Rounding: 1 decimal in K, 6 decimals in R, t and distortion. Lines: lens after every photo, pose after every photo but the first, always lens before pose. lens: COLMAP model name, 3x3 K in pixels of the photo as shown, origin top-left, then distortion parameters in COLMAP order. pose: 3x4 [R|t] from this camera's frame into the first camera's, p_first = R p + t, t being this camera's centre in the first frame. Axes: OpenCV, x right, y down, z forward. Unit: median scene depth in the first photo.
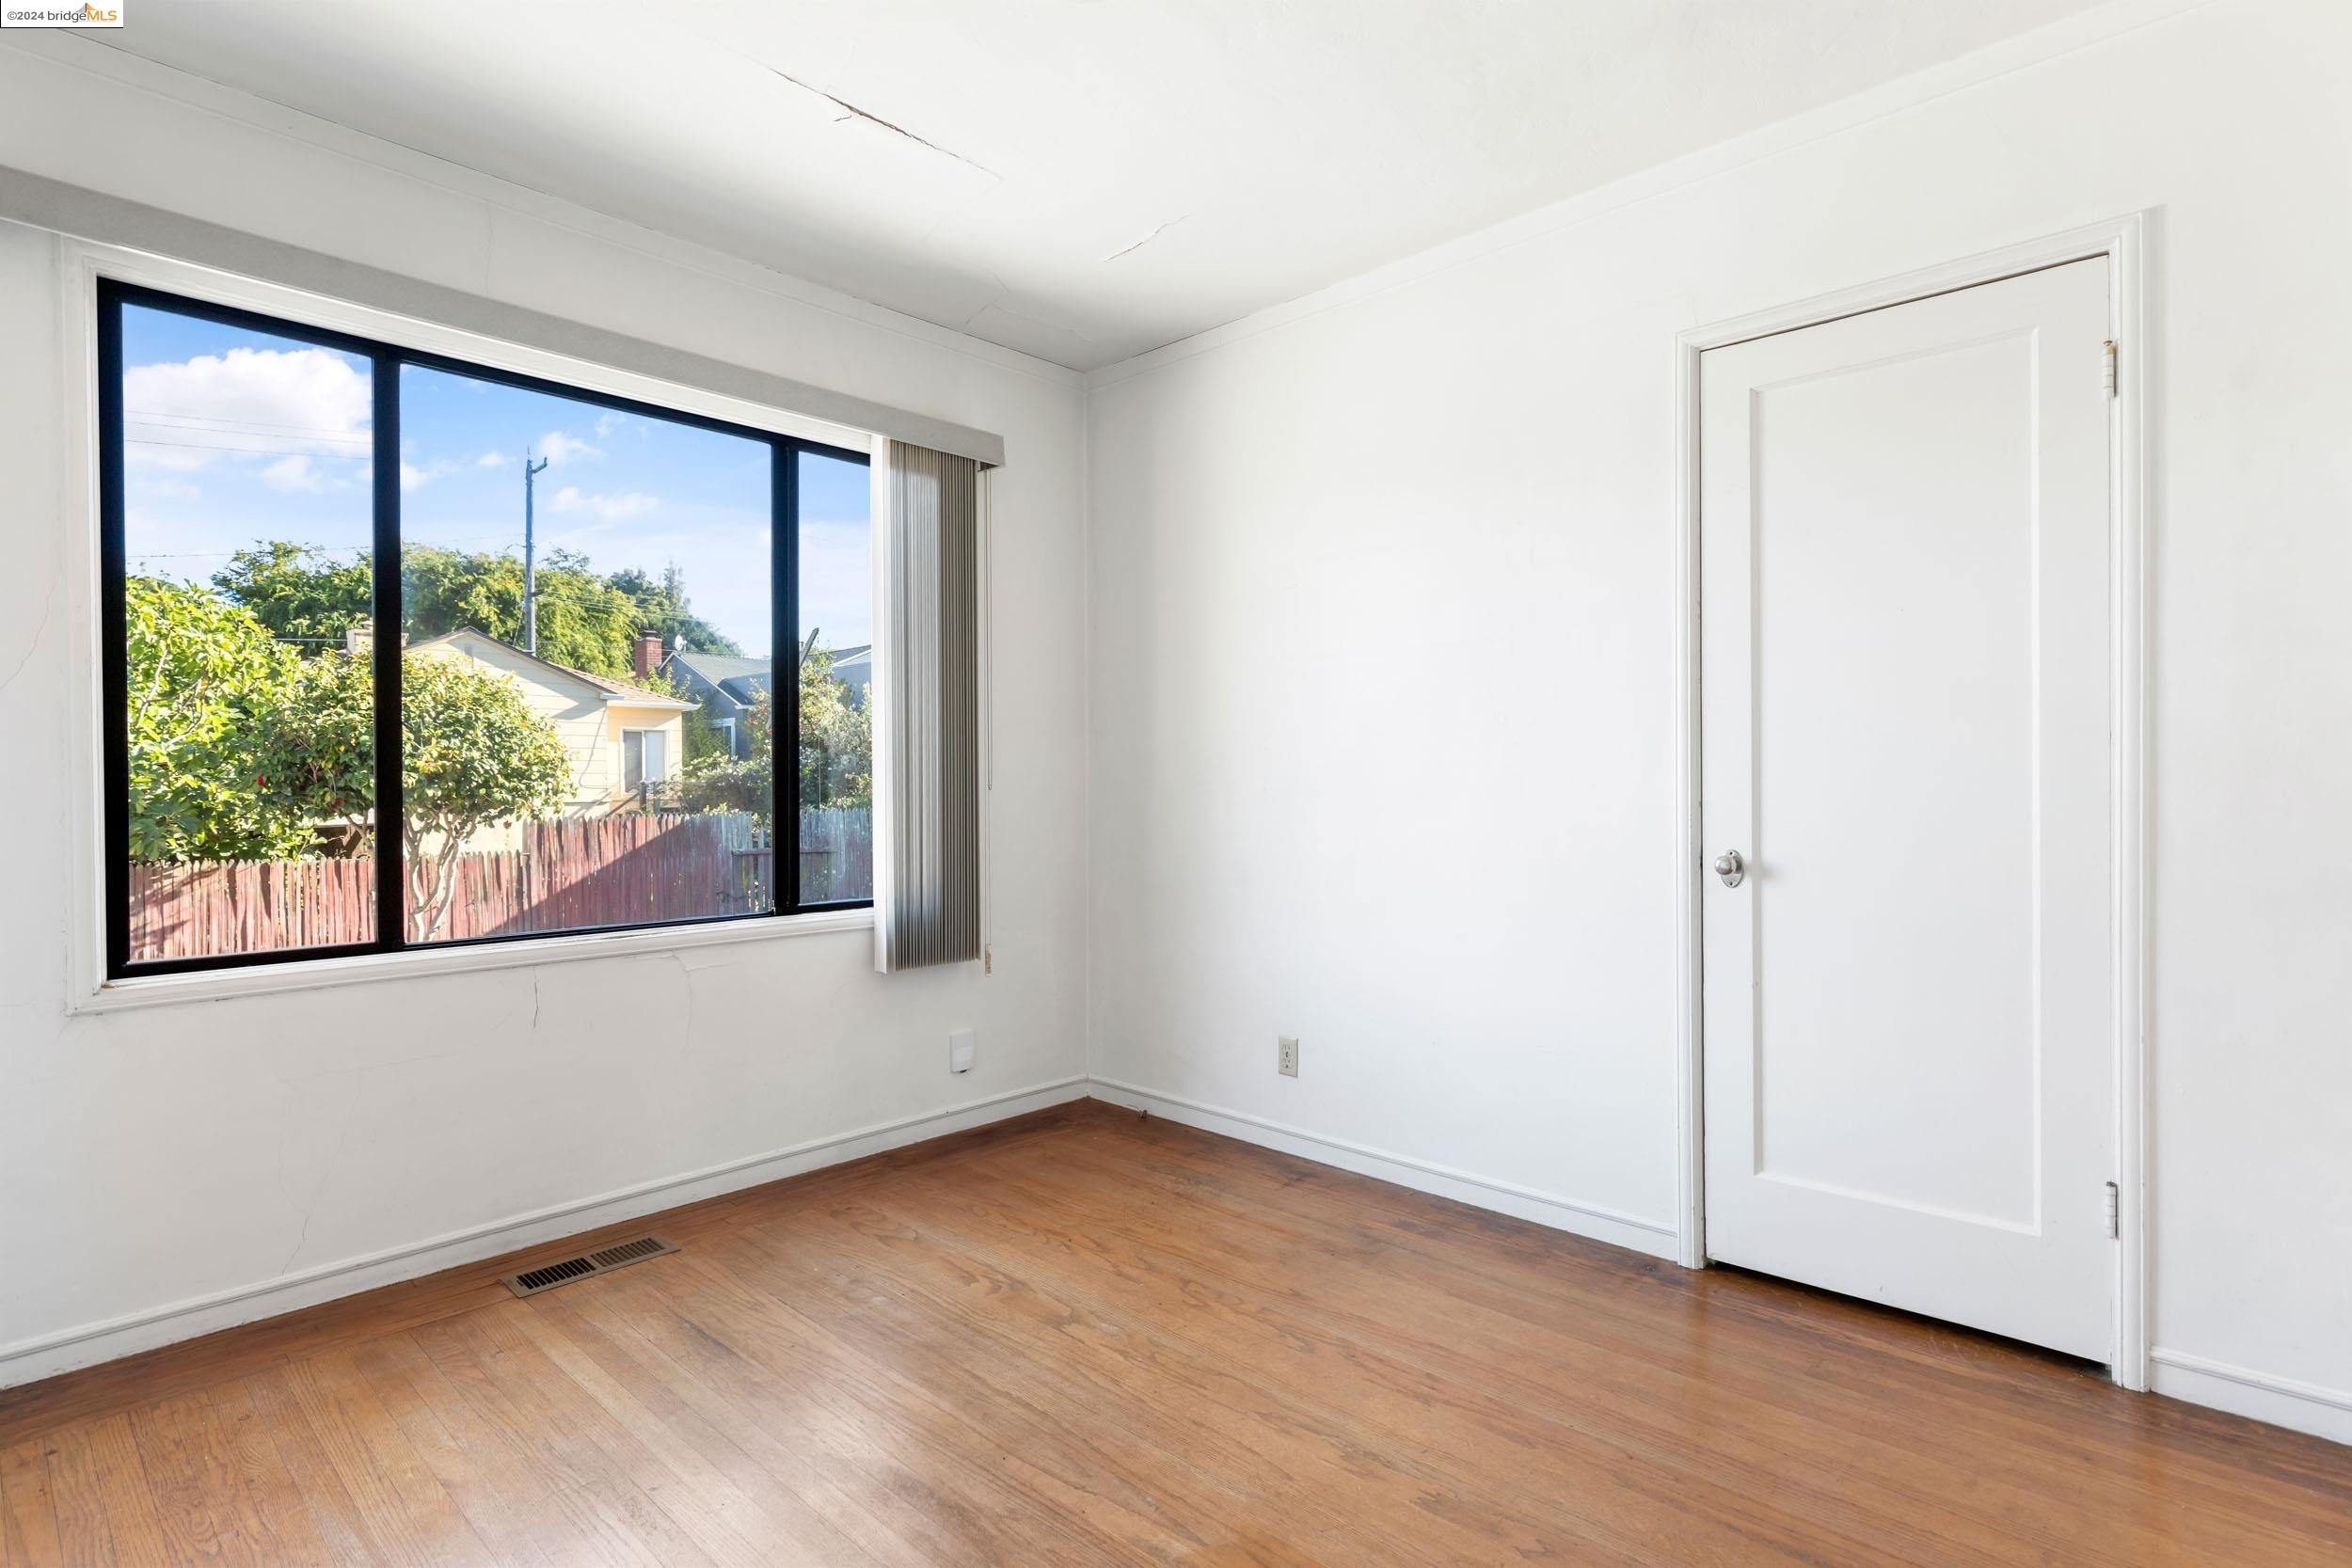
lens RADIAL K [[1145.8, 0, 1224.8], [0, 1145.8, 782.1], [0, 0, 1]] dist [0.000418, -0.000069]
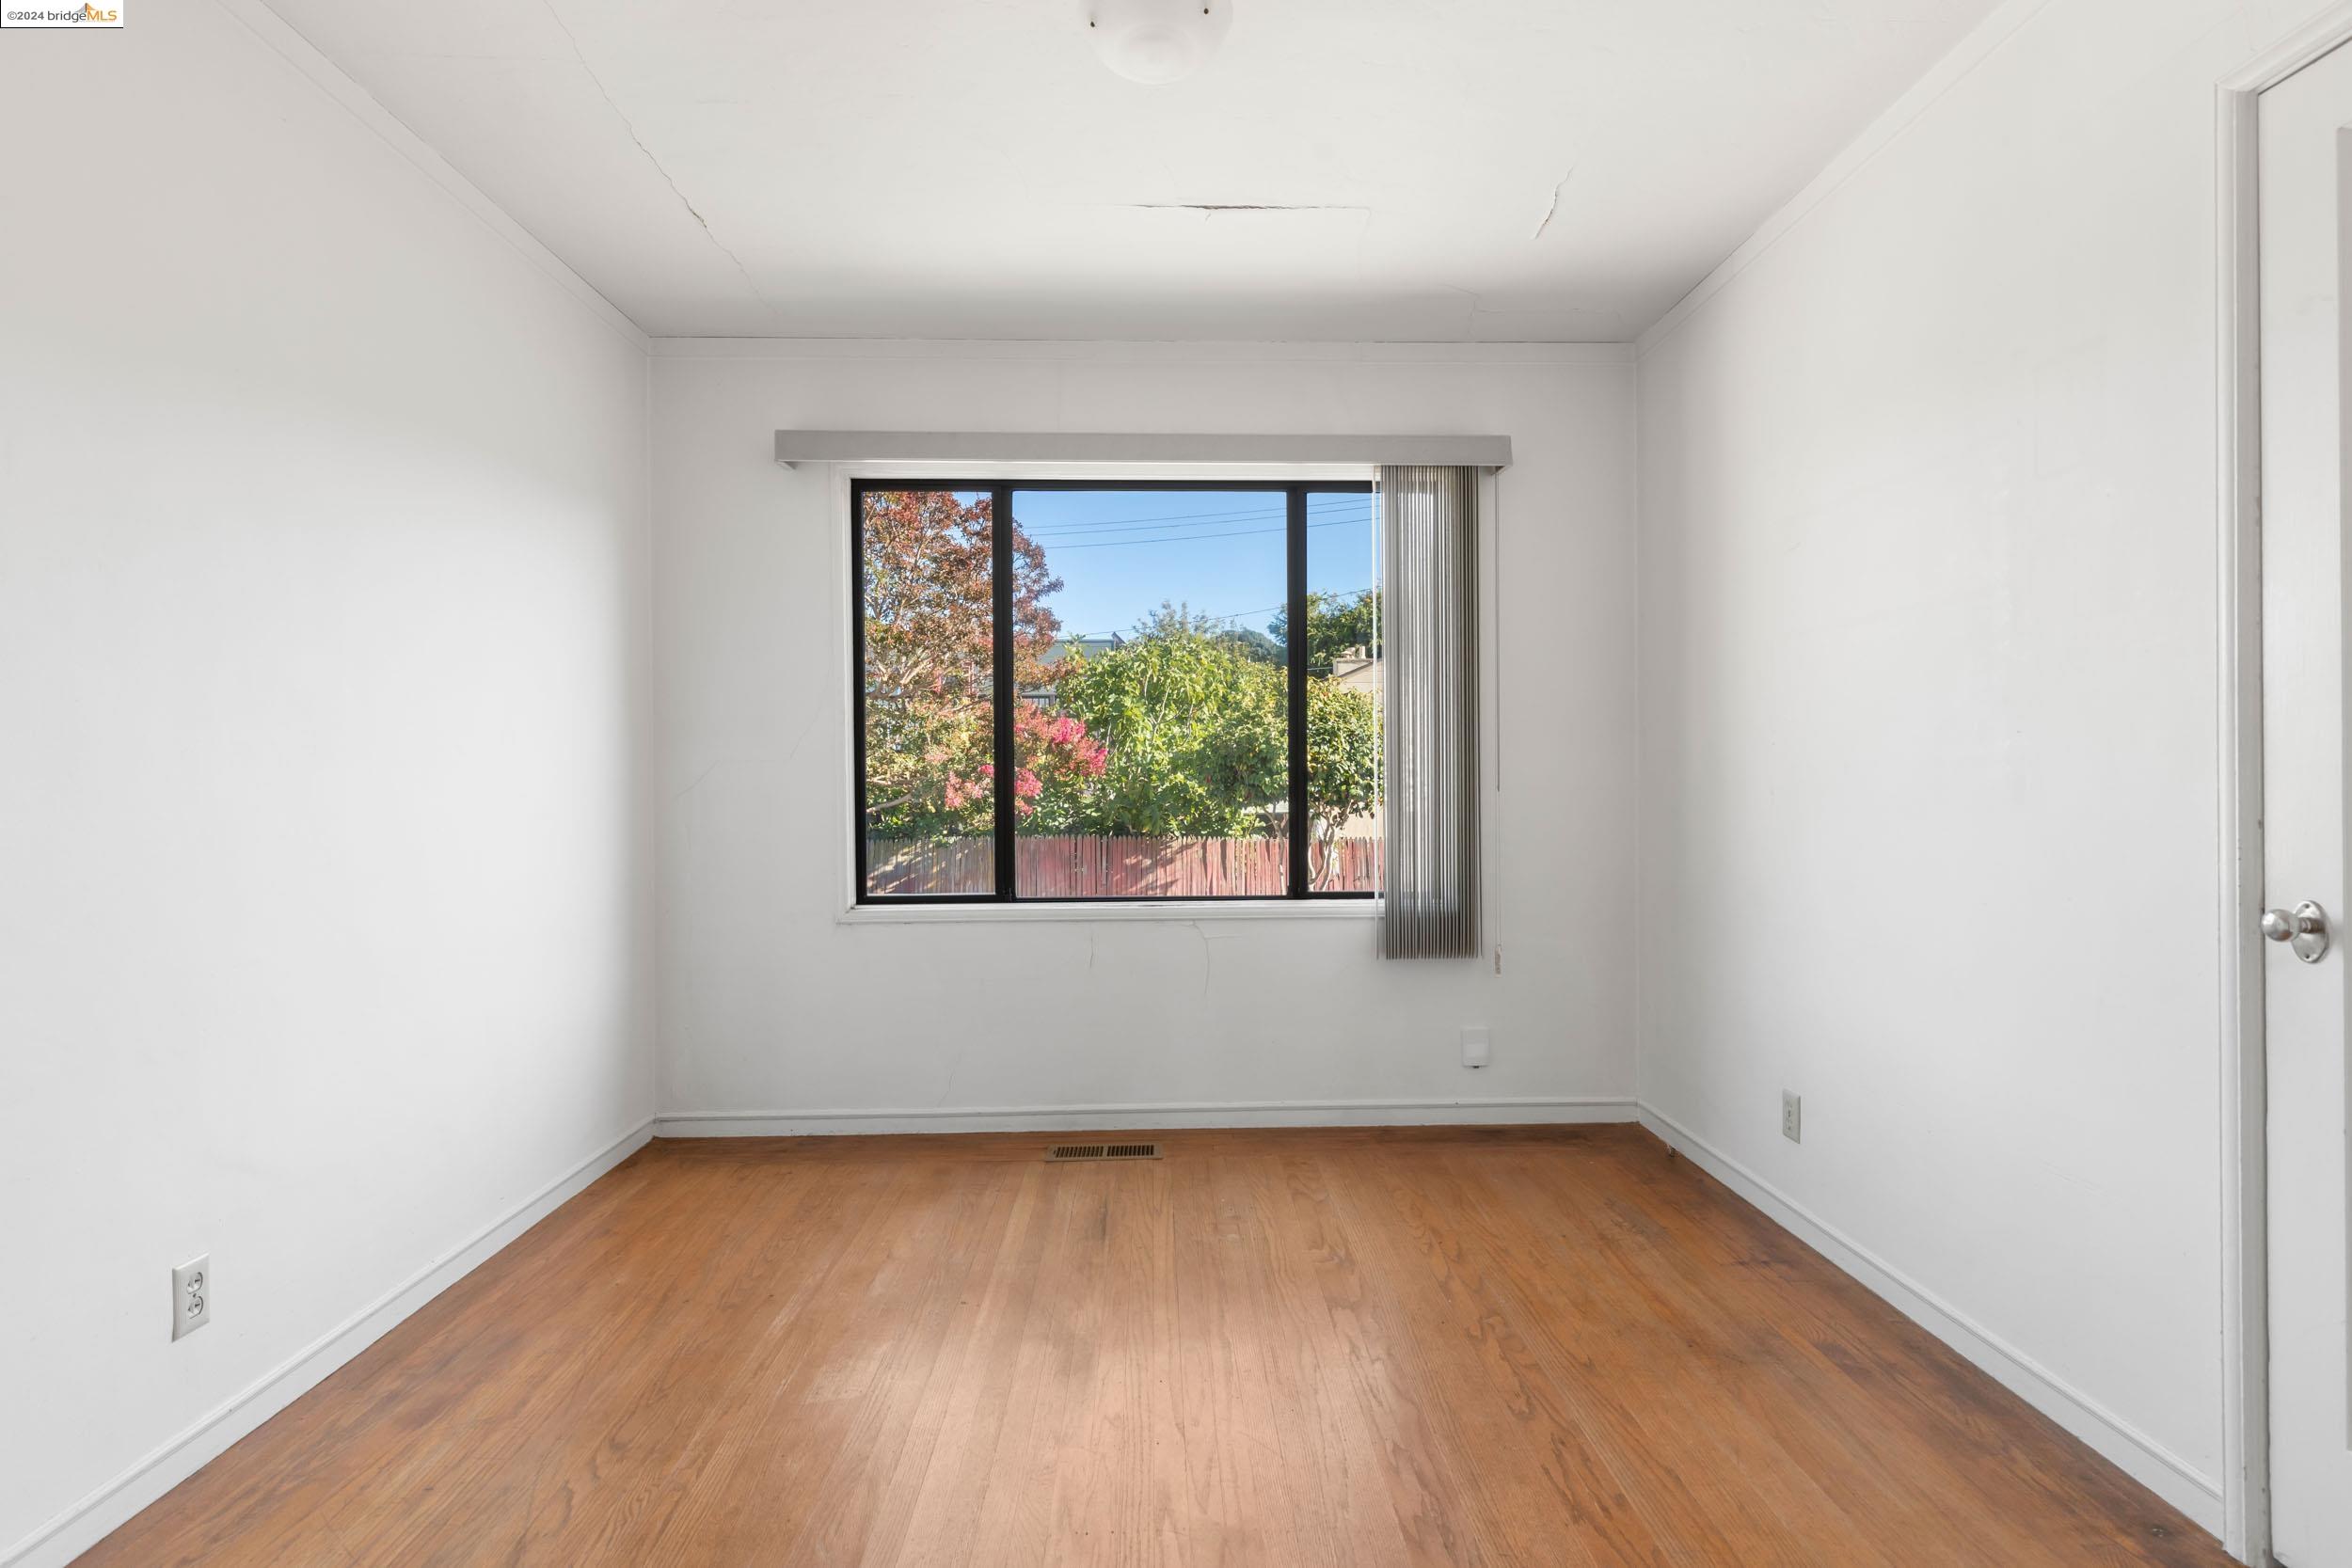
lens RADIAL K [[1145.8, 0, 1229.9], [0, 1145.8, 782.1], [0, 0, 1]] dist [0.000418, -0.000069]
pose [[0.710647, 0.000933, -0.703548, 0.378517], [0.001672, 0.999994, 0.003015, -0.005245], [0.703547, -0.003319, 0.710641, 0.137800]]
